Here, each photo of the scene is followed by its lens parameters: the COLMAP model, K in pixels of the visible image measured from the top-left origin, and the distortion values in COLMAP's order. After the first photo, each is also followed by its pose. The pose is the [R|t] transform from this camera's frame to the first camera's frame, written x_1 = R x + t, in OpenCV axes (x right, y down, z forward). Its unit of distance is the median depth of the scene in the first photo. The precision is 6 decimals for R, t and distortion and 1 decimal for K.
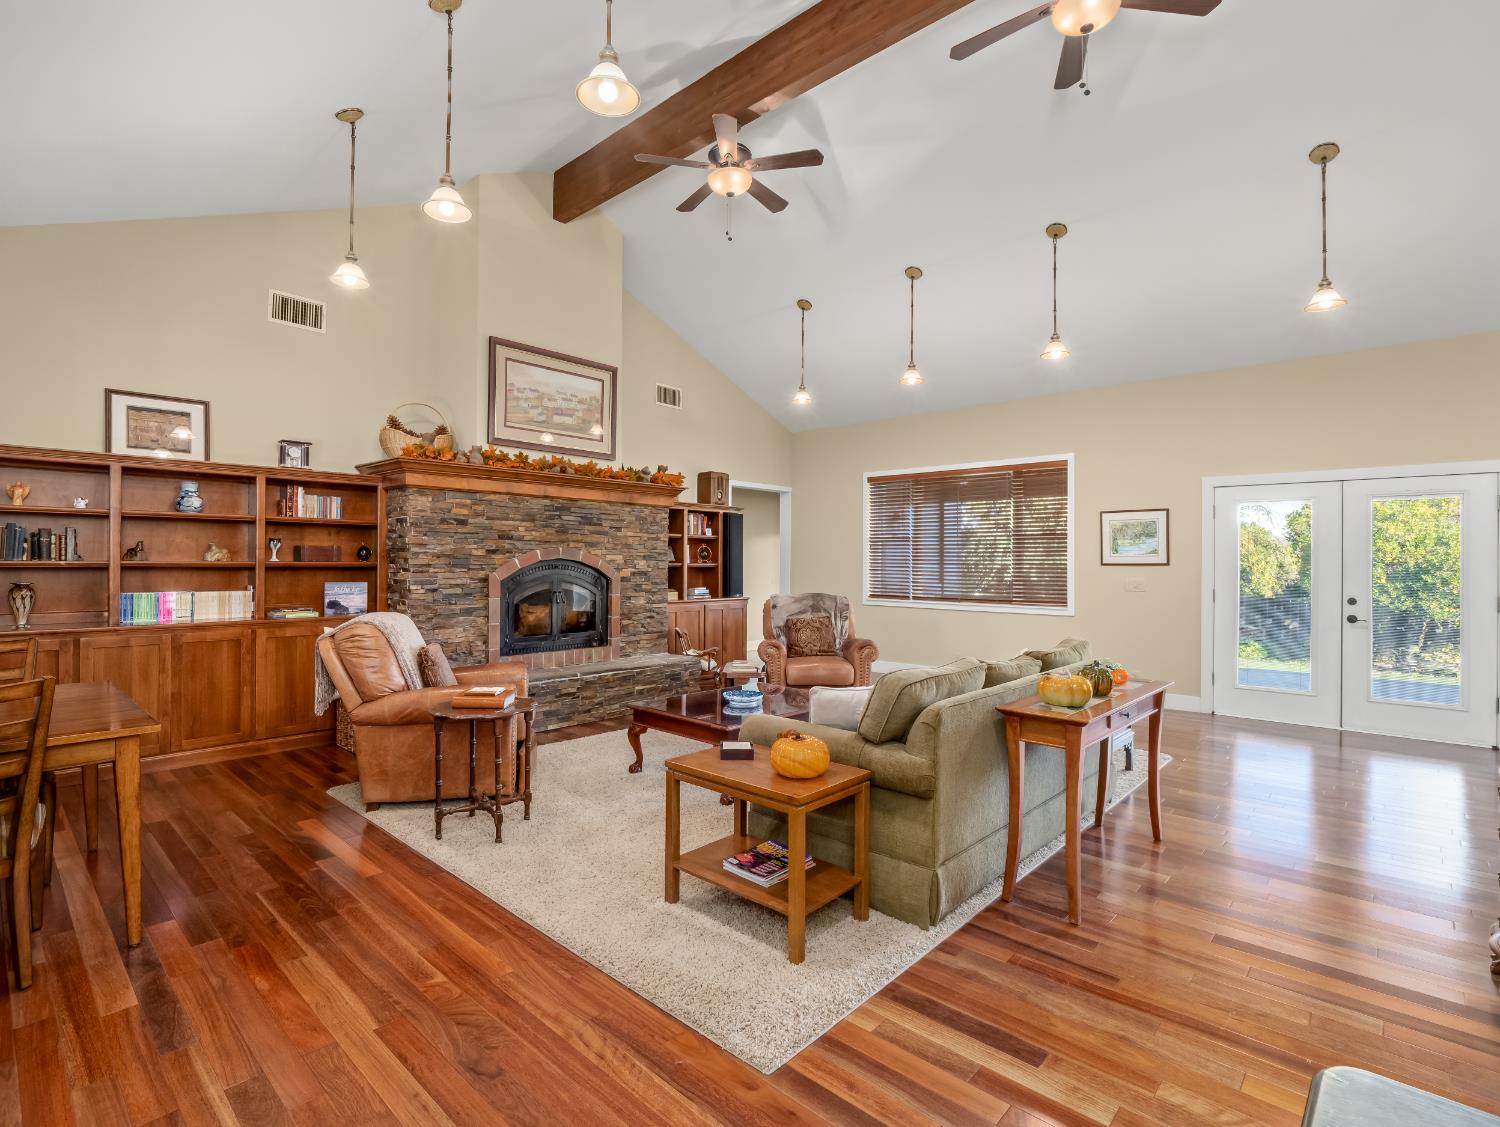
lens RADIAL K [[718.6, 0, 745.9], [0, 718.6, 559.3], [0, 0, 1]] dist [-0.016458, -0.002406]
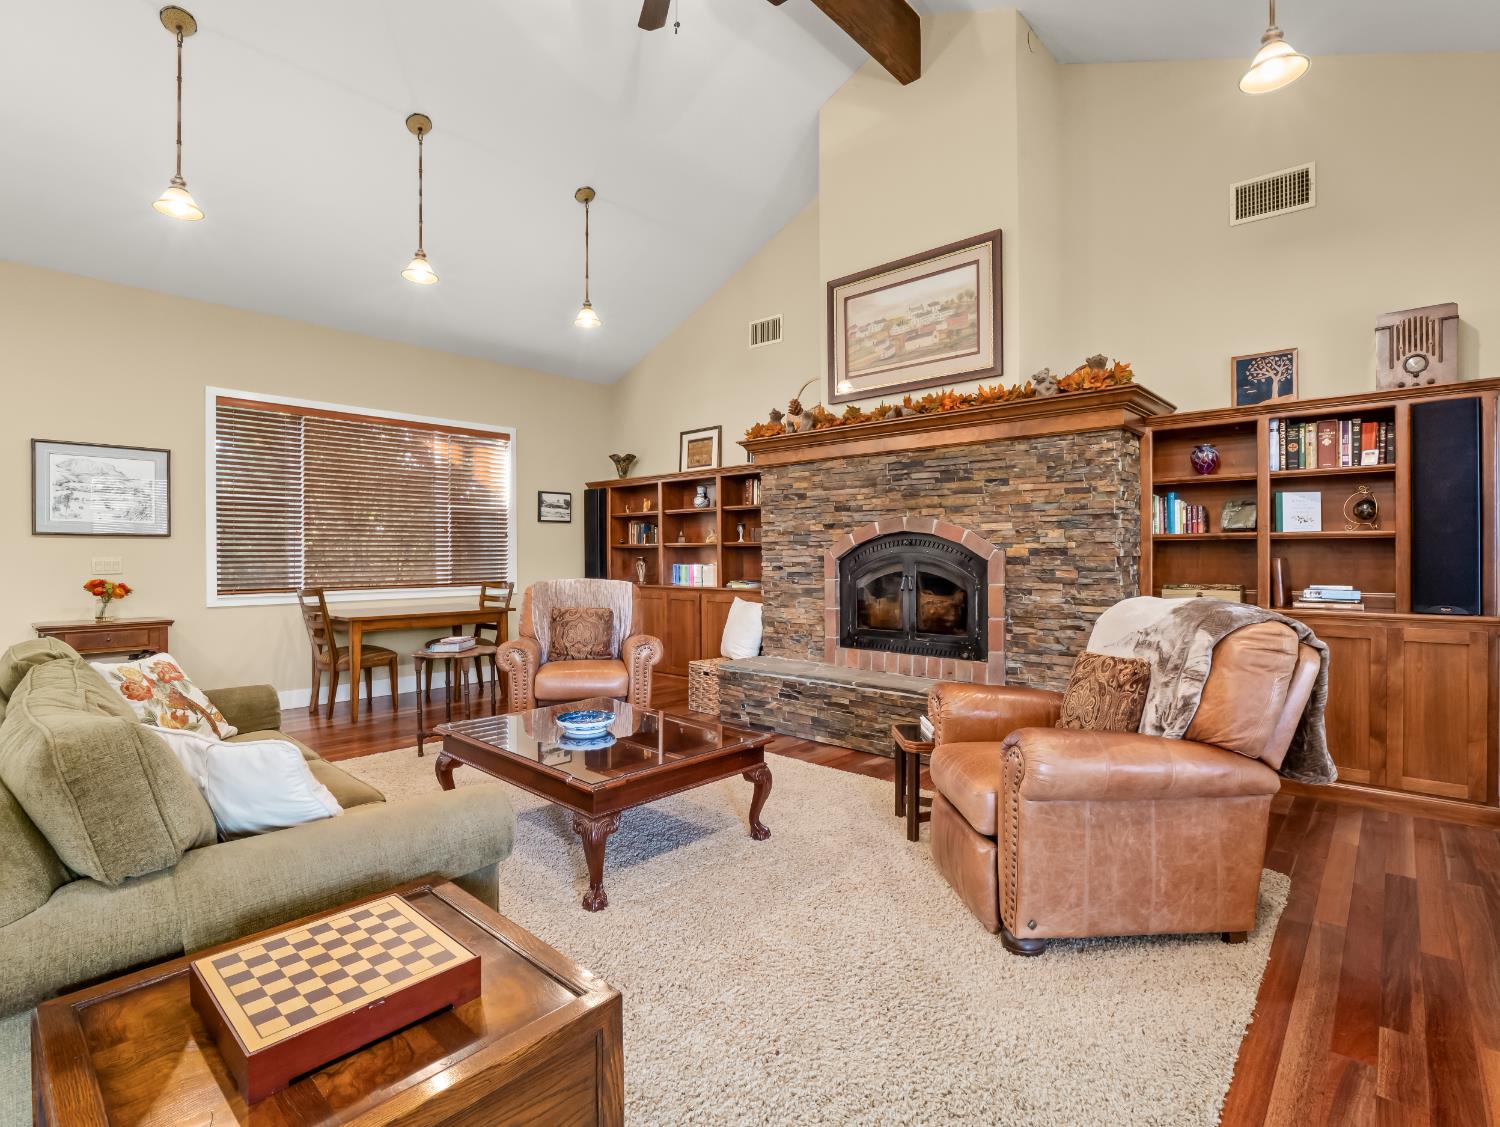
lens RADIAL K [[718.6, 0, 743.8], [0, 718.6, 558.6], [0, 0, 1]] dist [-0.016458, -0.002406]
pose [[0.004521, 0.003795, -0.999983, 0.505548], [0.011678, 0.999924, 0.003847, 0.023285], [0.999922, -0.011695, 0.004477, 0.850279]]
